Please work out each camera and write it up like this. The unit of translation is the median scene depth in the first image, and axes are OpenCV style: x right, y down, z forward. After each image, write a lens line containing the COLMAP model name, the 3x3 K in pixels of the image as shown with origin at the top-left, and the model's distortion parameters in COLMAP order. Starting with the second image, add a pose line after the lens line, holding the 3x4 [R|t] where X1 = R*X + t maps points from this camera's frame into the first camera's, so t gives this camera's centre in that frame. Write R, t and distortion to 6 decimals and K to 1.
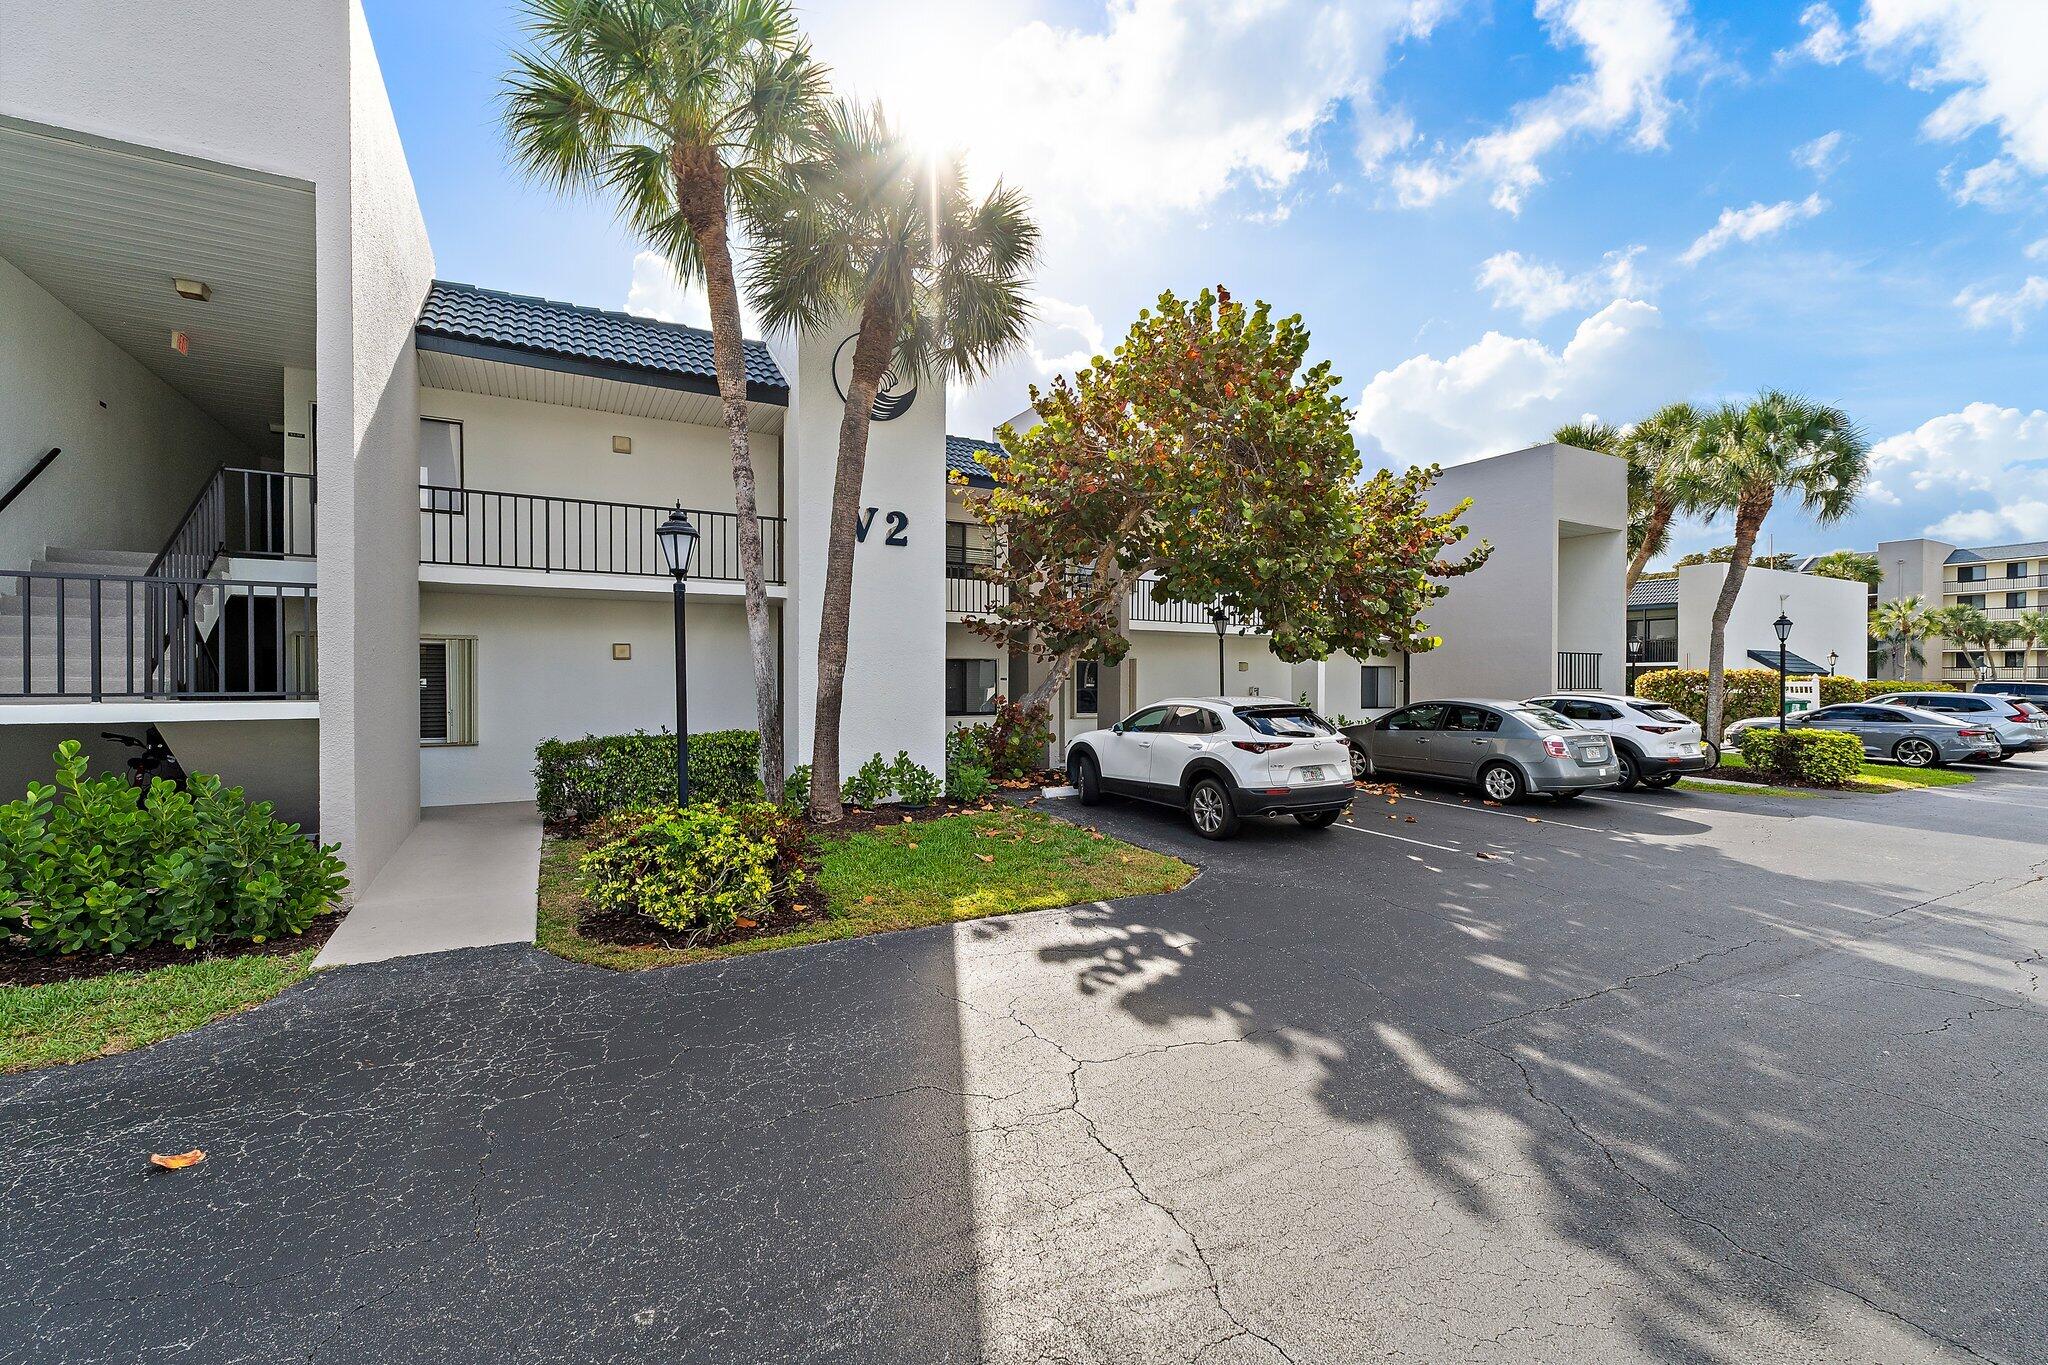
lens RADIAL K [[863.1, 0, 1031.5], [0, 863.1, 684.6], [0, 0, 1]] dist [0.009390, 0.000031]
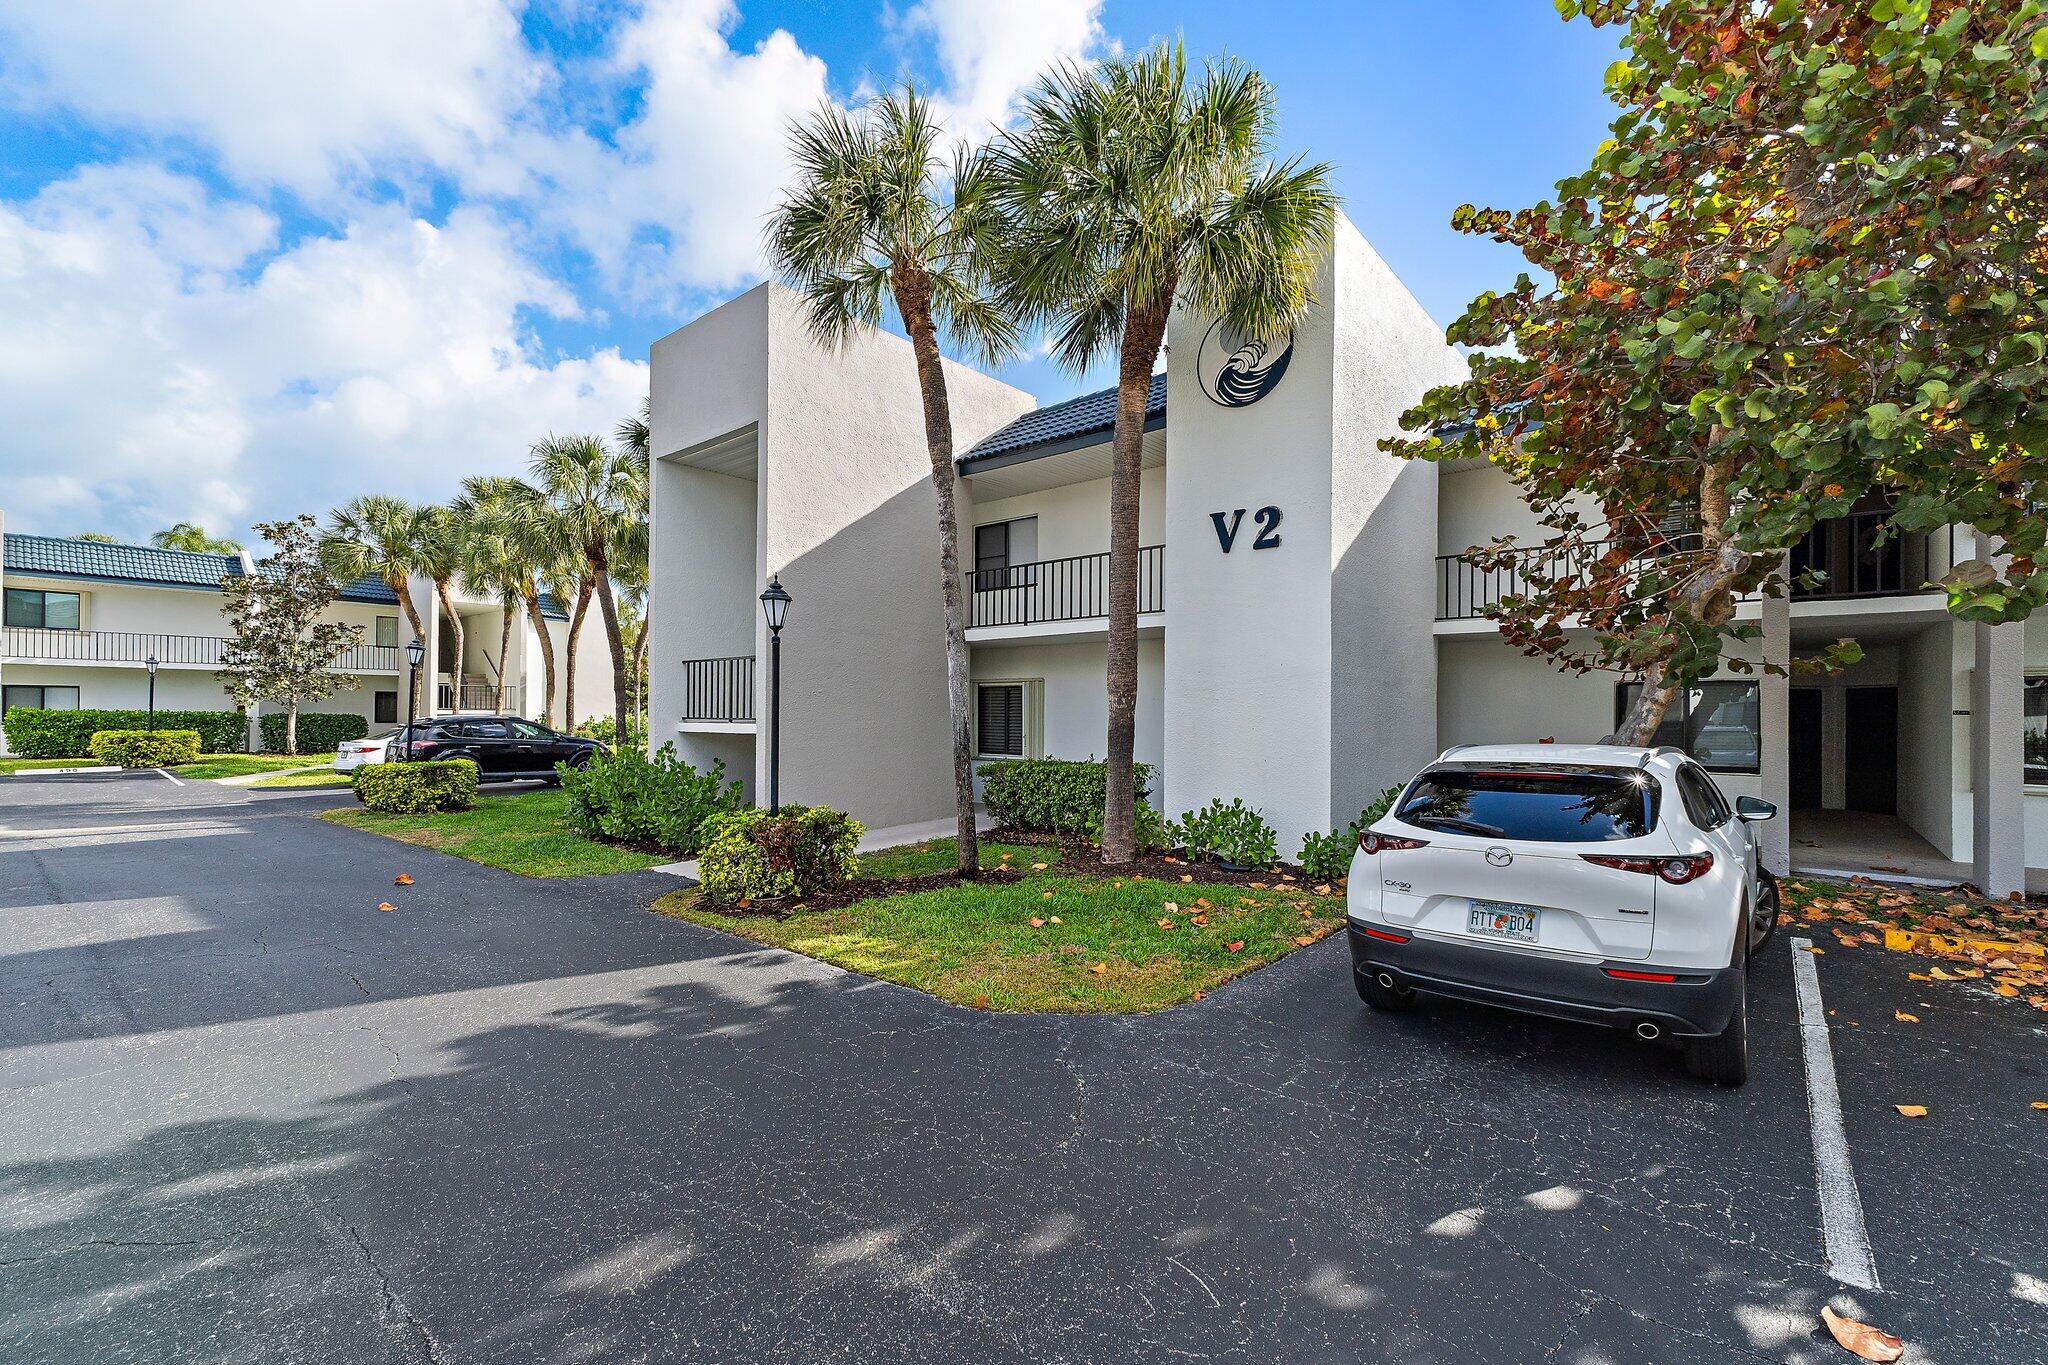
lens RADIAL K [[869.2, 0, 1027.5], [0, 869.2, 717.4], [0, 0, 1]] dist [0.009413, -0.000027]
pose [[0.356568, 0.003044, -0.934264, 0.992465], [-0.009155, 0.999958, -0.000236, 0.001685], [0.934224, 0.008637, 0.356581, 0.928328]]
